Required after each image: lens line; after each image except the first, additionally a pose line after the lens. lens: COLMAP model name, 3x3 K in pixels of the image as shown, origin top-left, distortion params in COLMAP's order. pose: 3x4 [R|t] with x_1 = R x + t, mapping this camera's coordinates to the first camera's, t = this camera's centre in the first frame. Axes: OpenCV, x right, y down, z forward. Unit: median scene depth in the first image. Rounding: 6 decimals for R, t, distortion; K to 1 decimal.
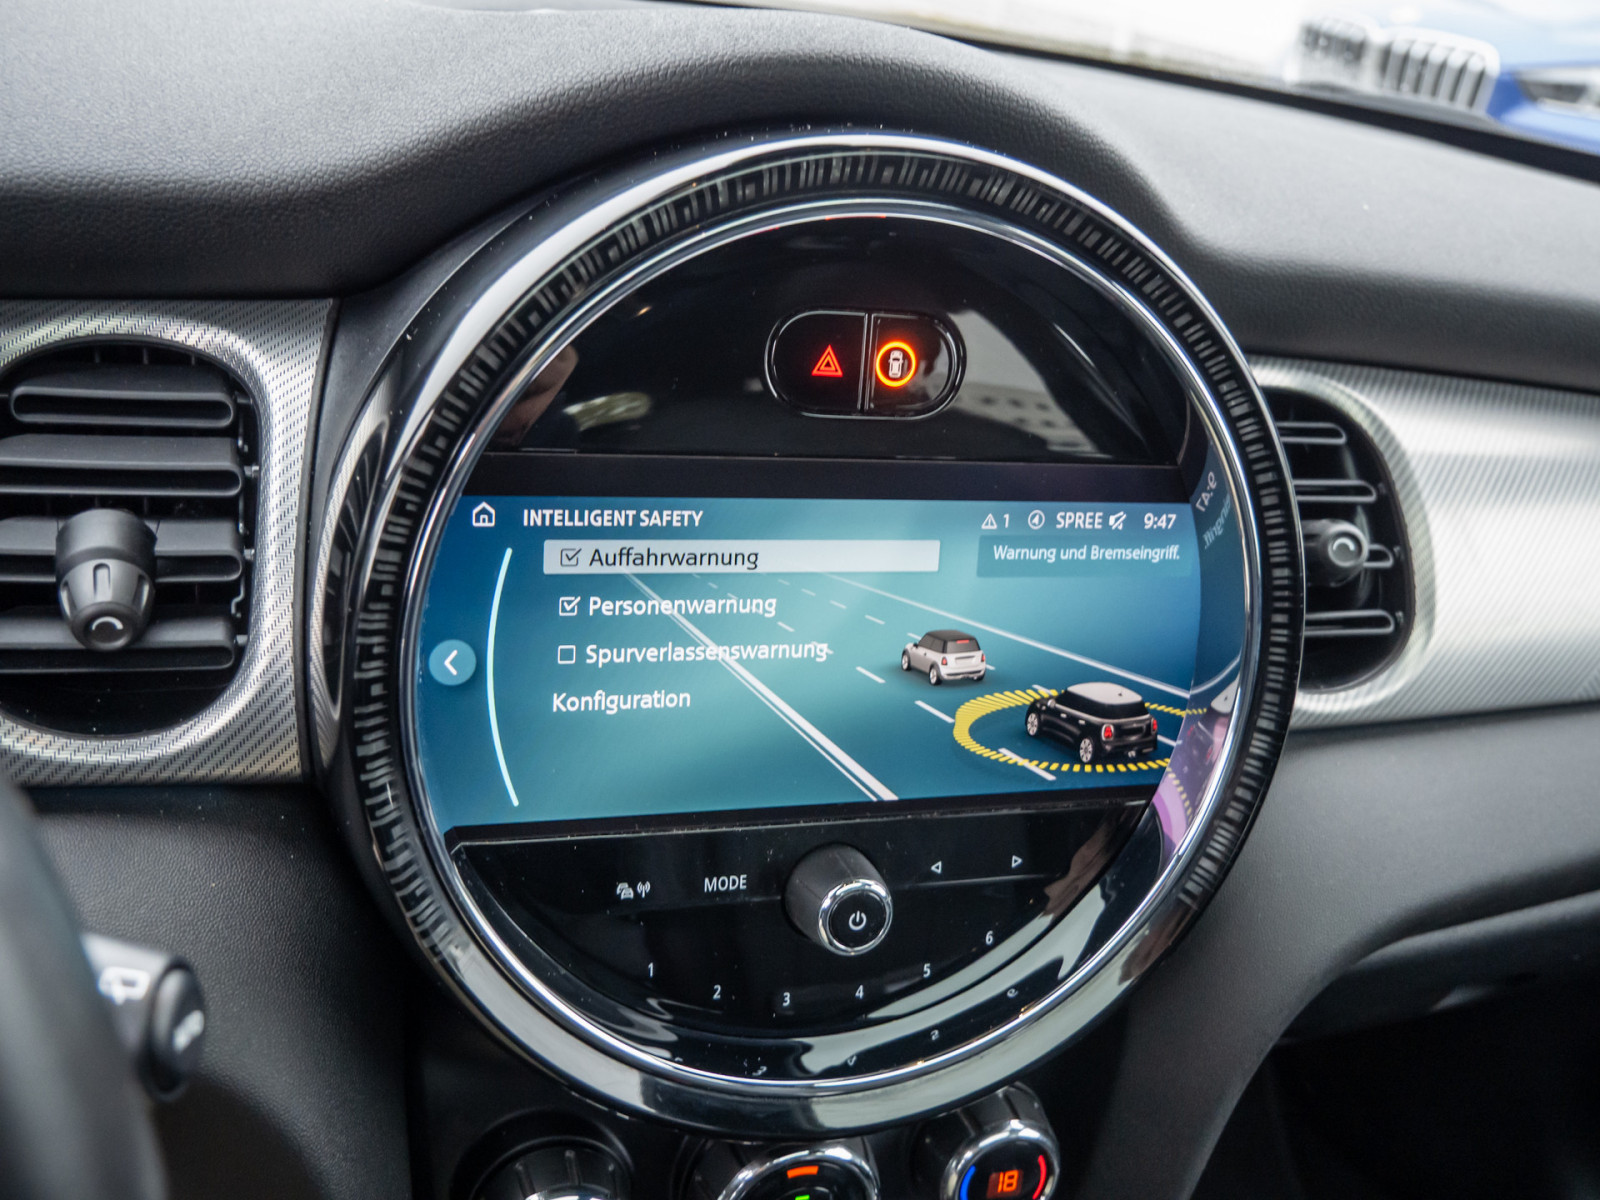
lens RADIAL K [[1558.3, 0, 800.0], [0, 1558.3, 600.0], [0, 0, 1]] dist [-0.010563, -0.007961]
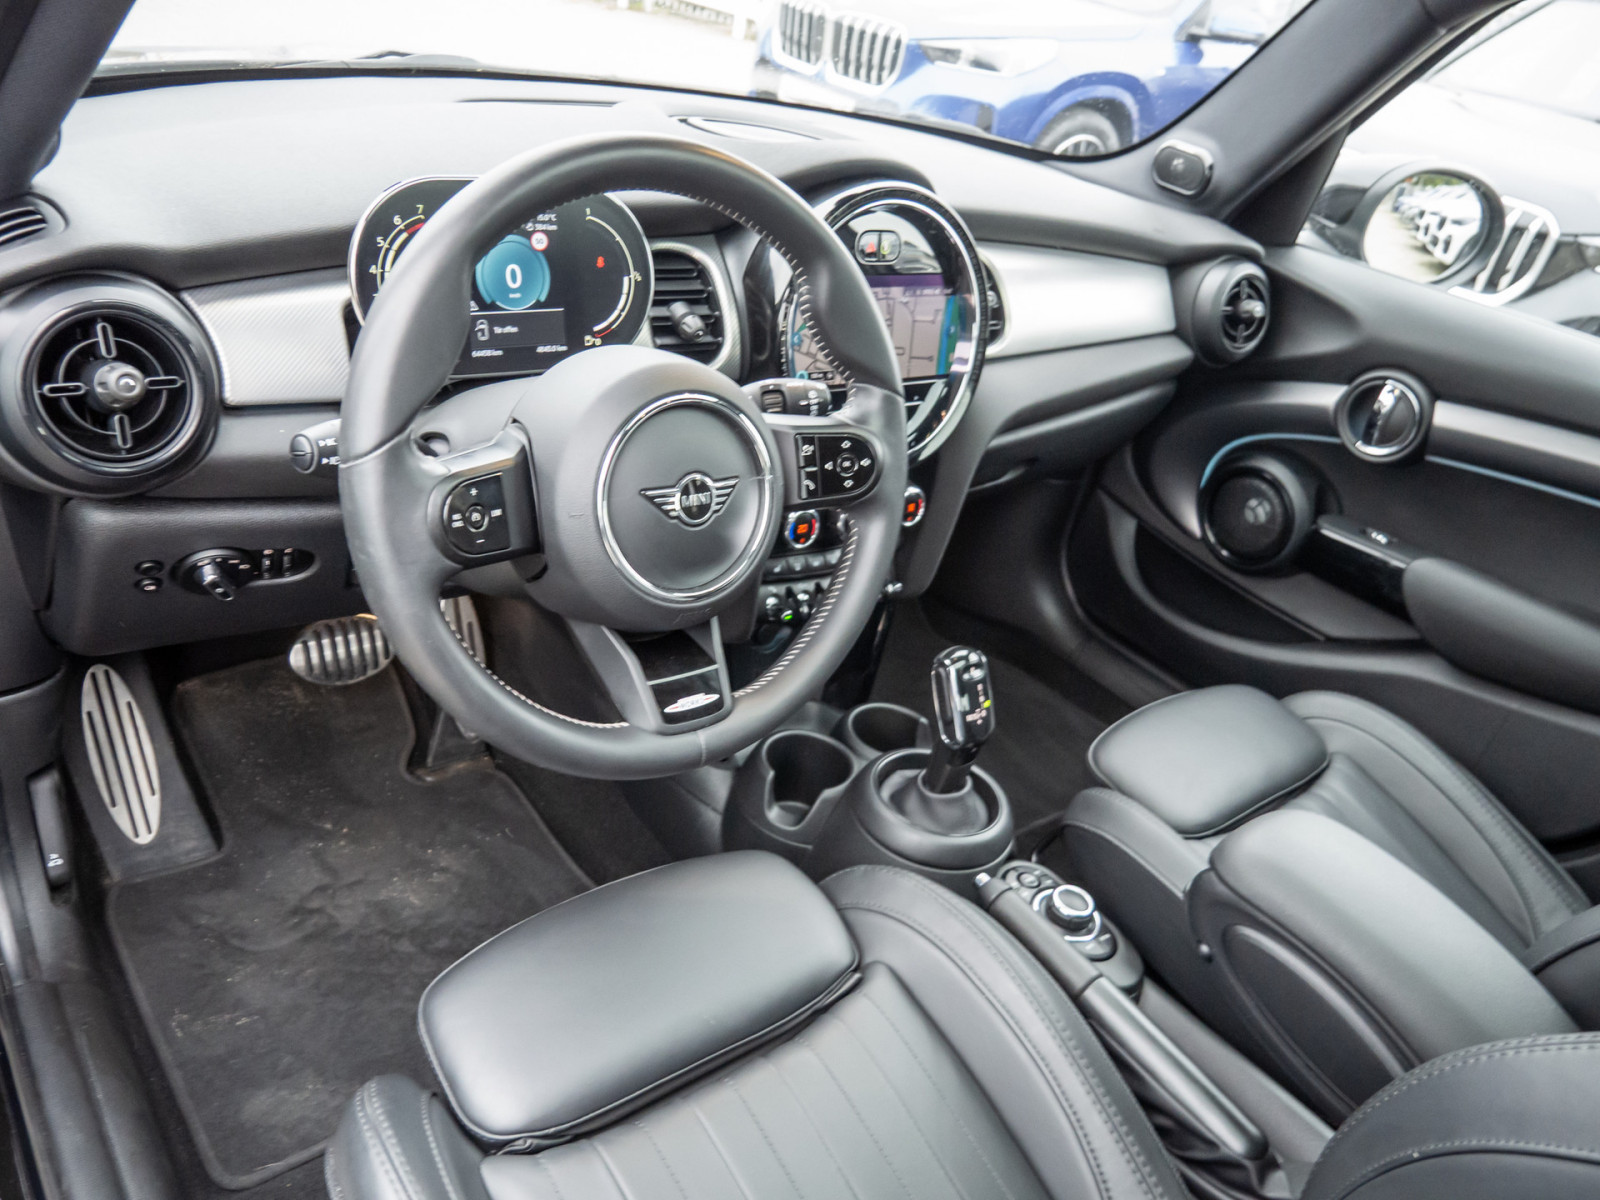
lens RADIAL K [[1167.1, 0, 800.0], [0, 1167.1, 600.0], [0, 0, 1]] dist [-0.045709, 0.003941]
pose [[0.941652, -0.140424, 0.305897, -1.021689], [0.094373, 0.982511, 0.160519, 0.187702], [-0.323087, -0.122284, 0.938435, -1.458775]]
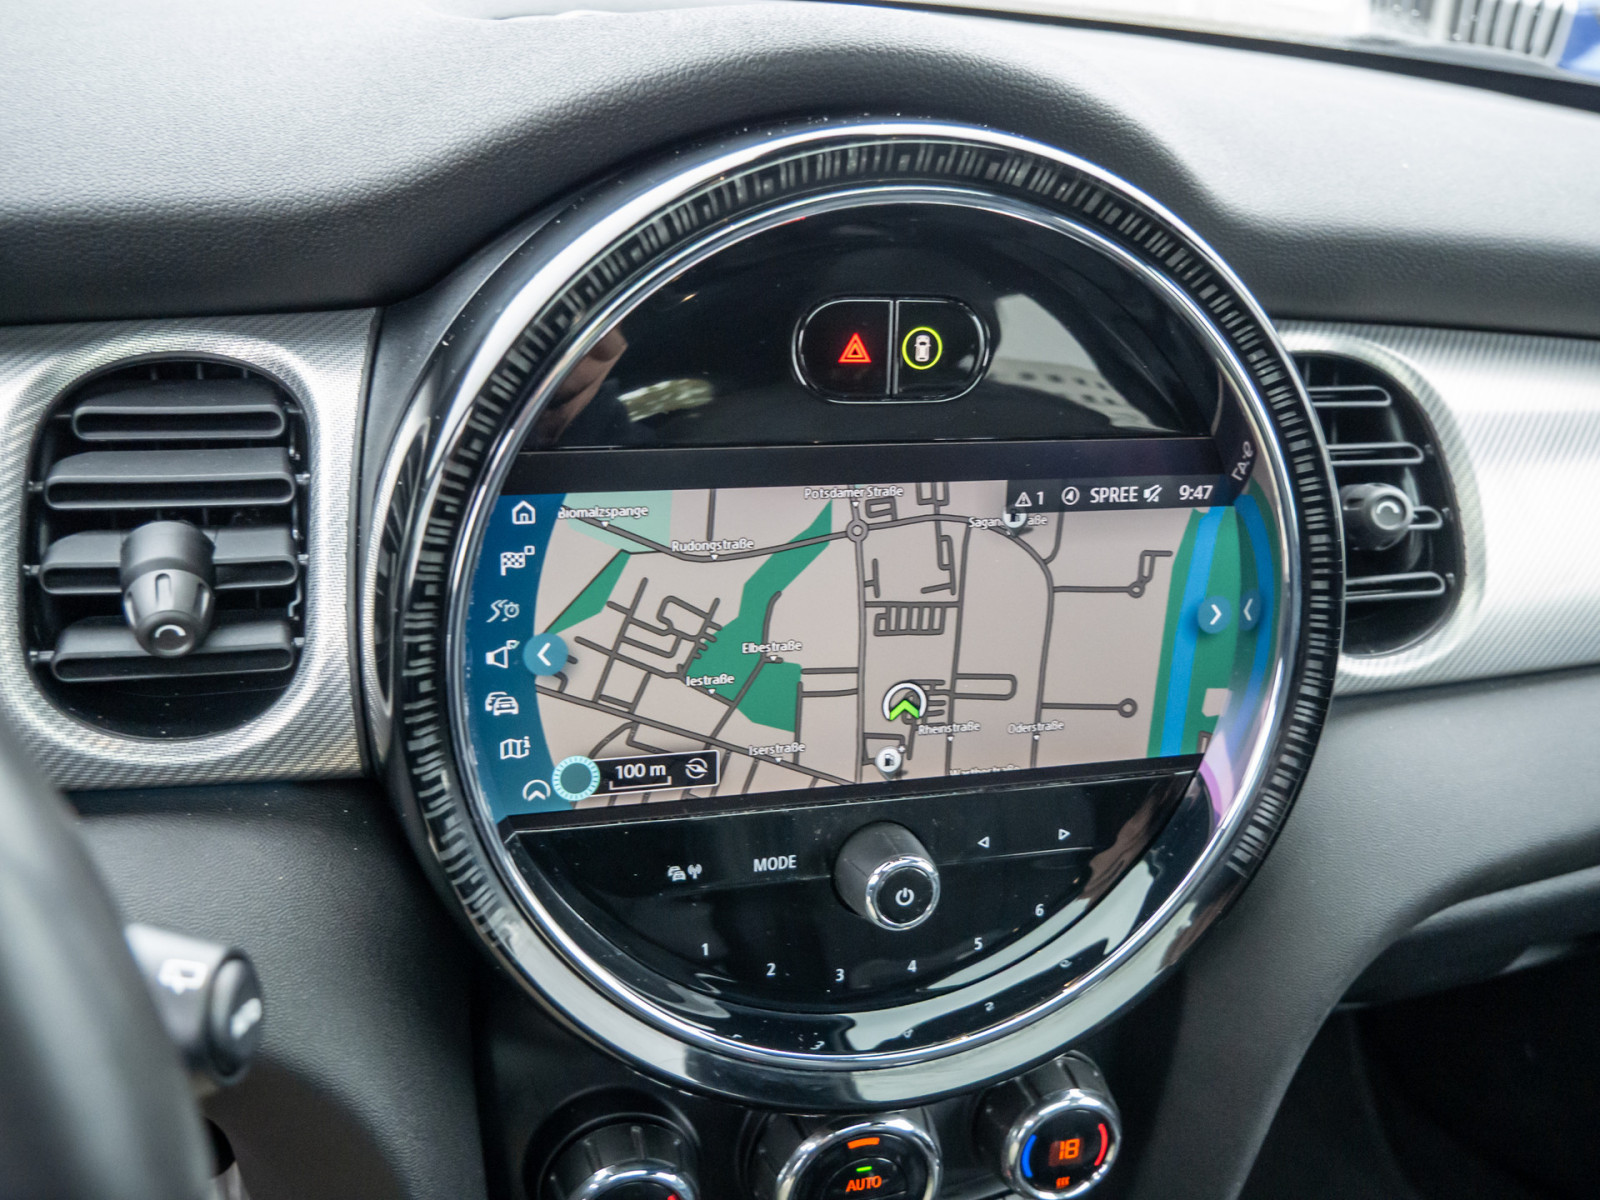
lens RADIAL K [[1558.3, 0, 800.0], [0, 1558.3, 600.0], [0, 0, 1]] dist [-0.010563, -0.007961]
pose [[0.997971, -0.034968, -0.053199, 0.030027], [0.035721, 0.999274, 0.013280, -0.004081], [0.052696, -0.015153, 0.998496, -0.018457]]
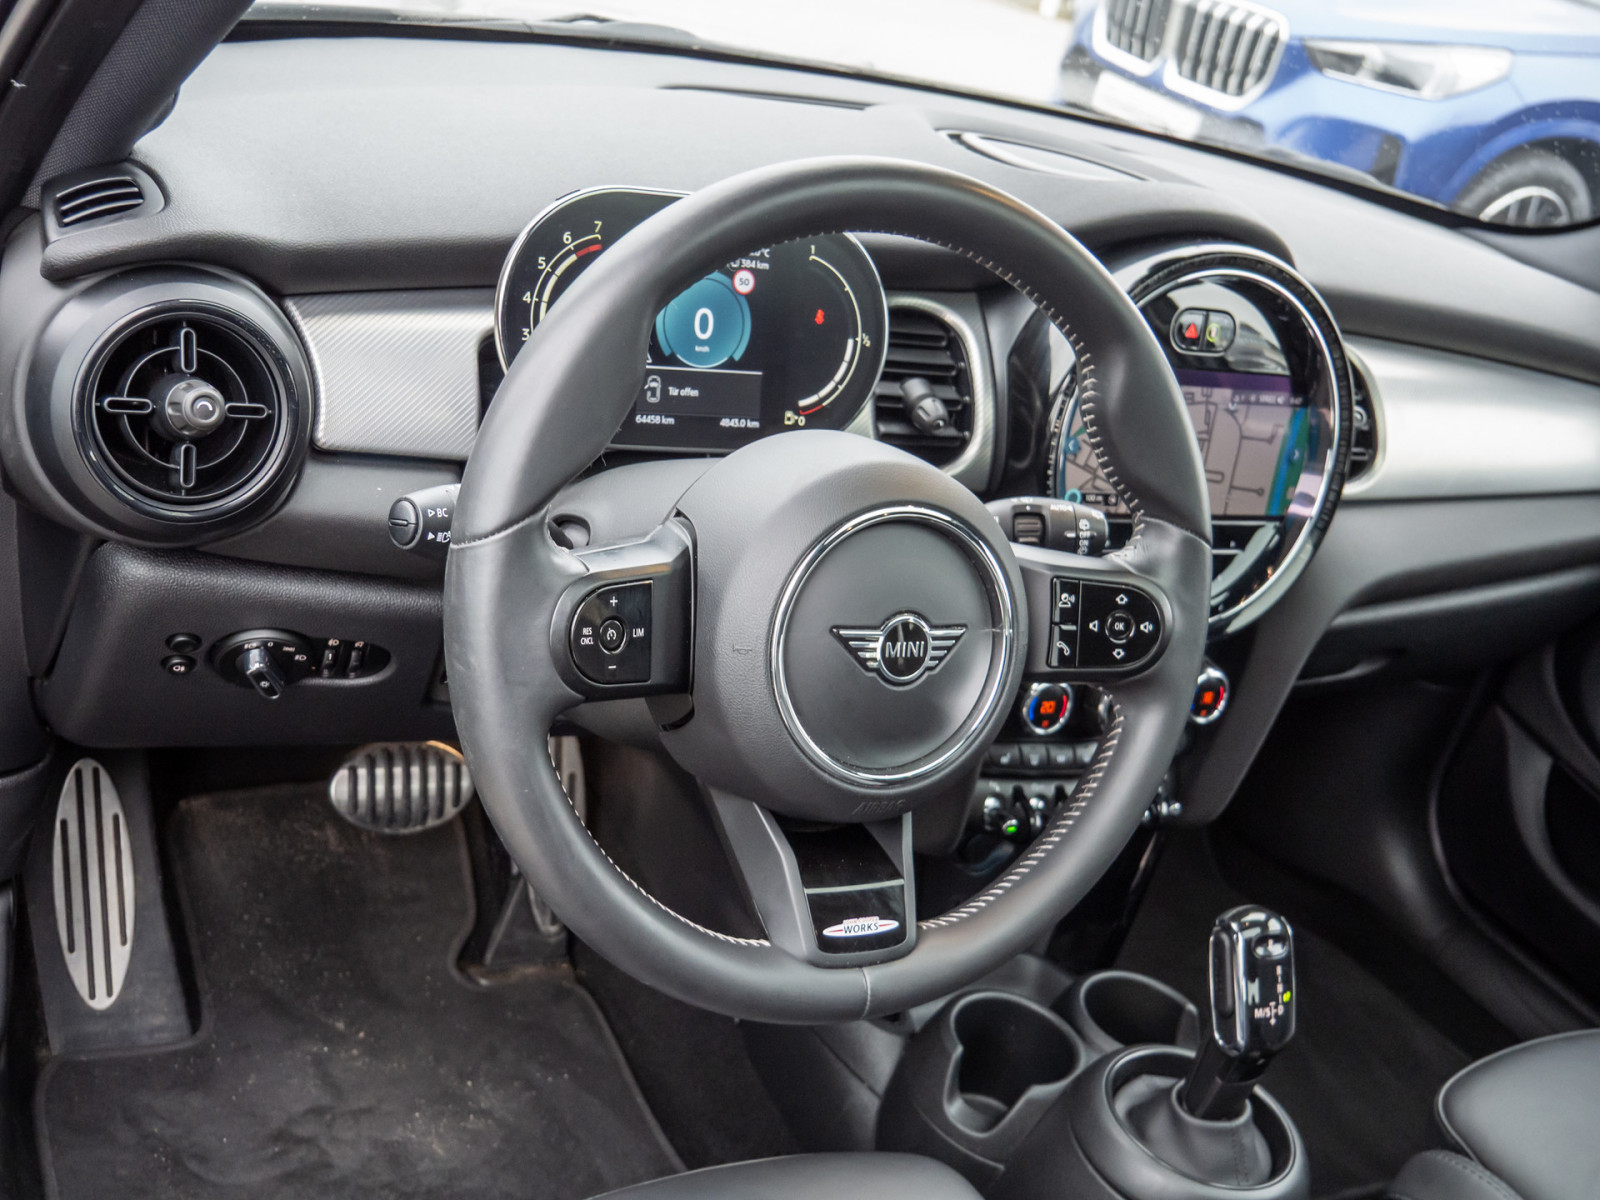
lens RADIAL K [[1687.1, 0, 800.0], [0, 1687.1, 600.0], [0, 0, 1]] dist [-0.029837, 0.016774]
pose [[0.985185, 0.015221, 0.170820, -1.043103], [-0.022855, 0.998822, 0.042815, 0.175279], [-0.169967, -0.046085, 0.984372, -1.551091]]
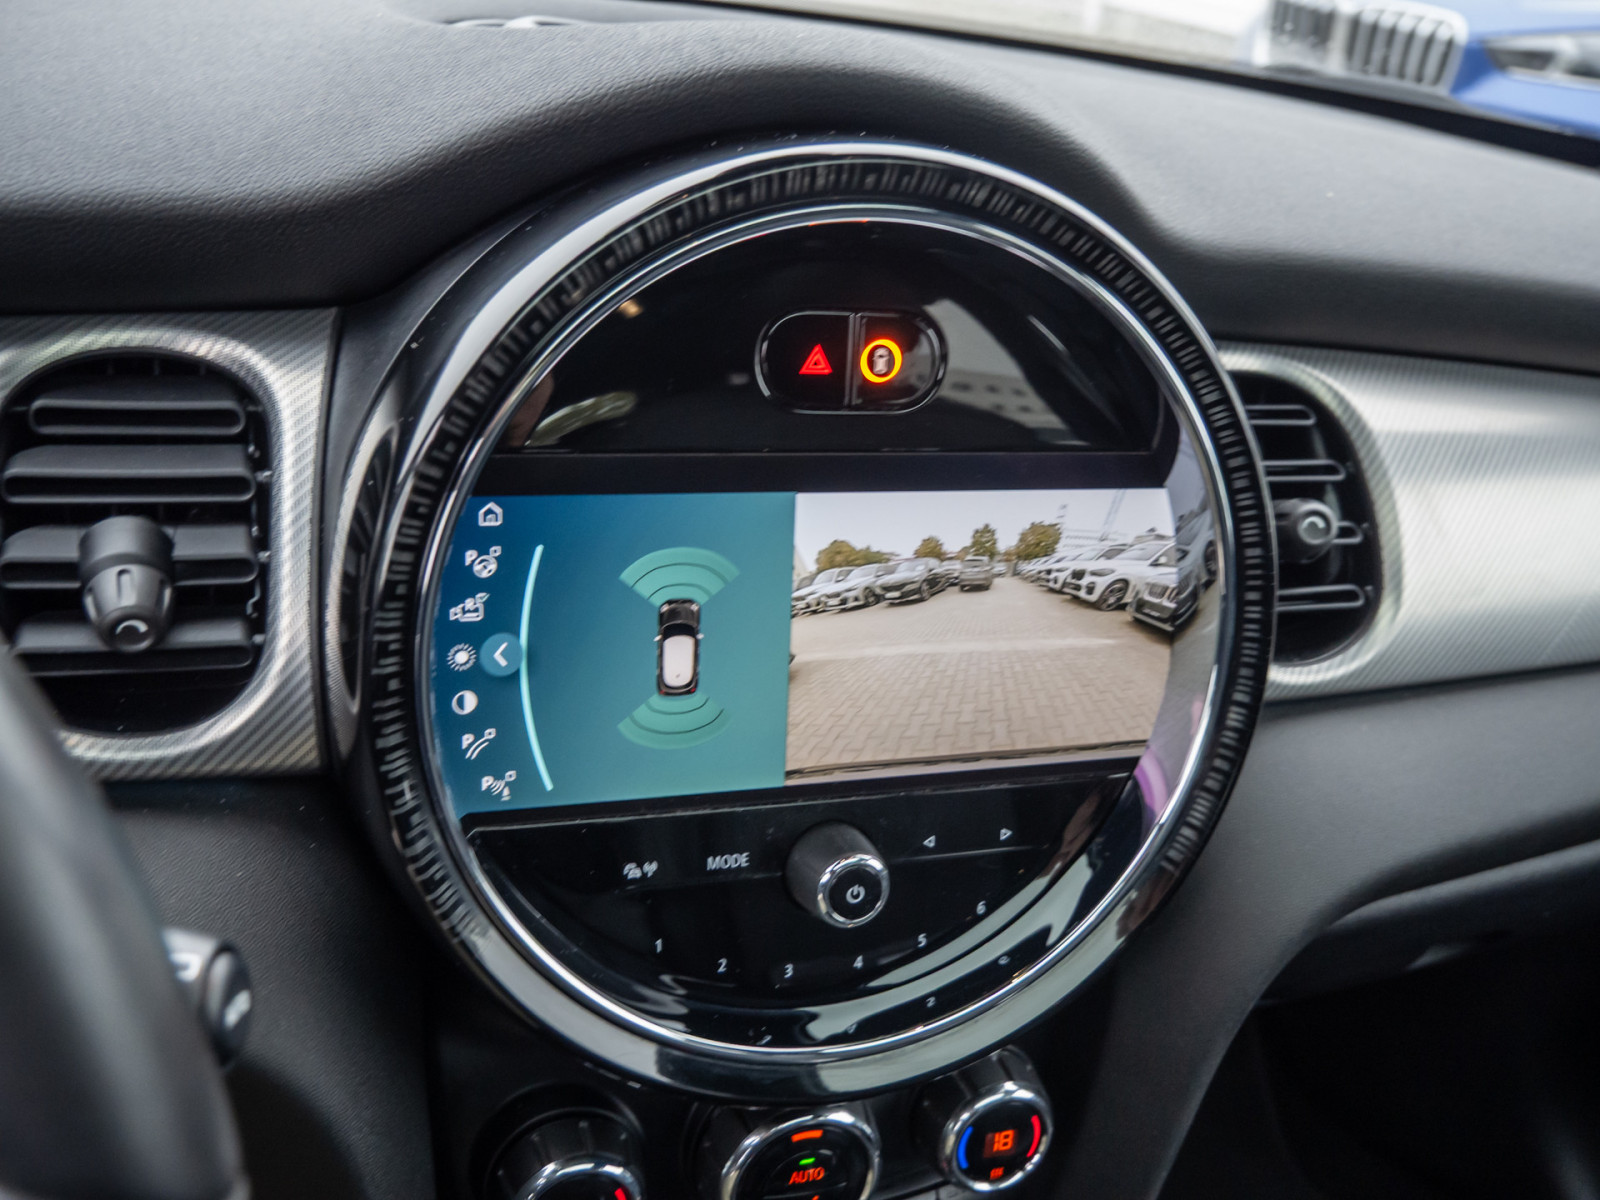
lens RADIAL K [[1558.3, 0, 800.0], [0, 1558.3, 600.0], [0, 0, 1]] dist [-0.010563, -0.007961]
pose [[0.999697, -0.021731, 0.011601, -0.008345], [0.021581, 0.999684, 0.012877, -0.005960], [-0.011877, -0.012623, 0.999850, -0.044299]]
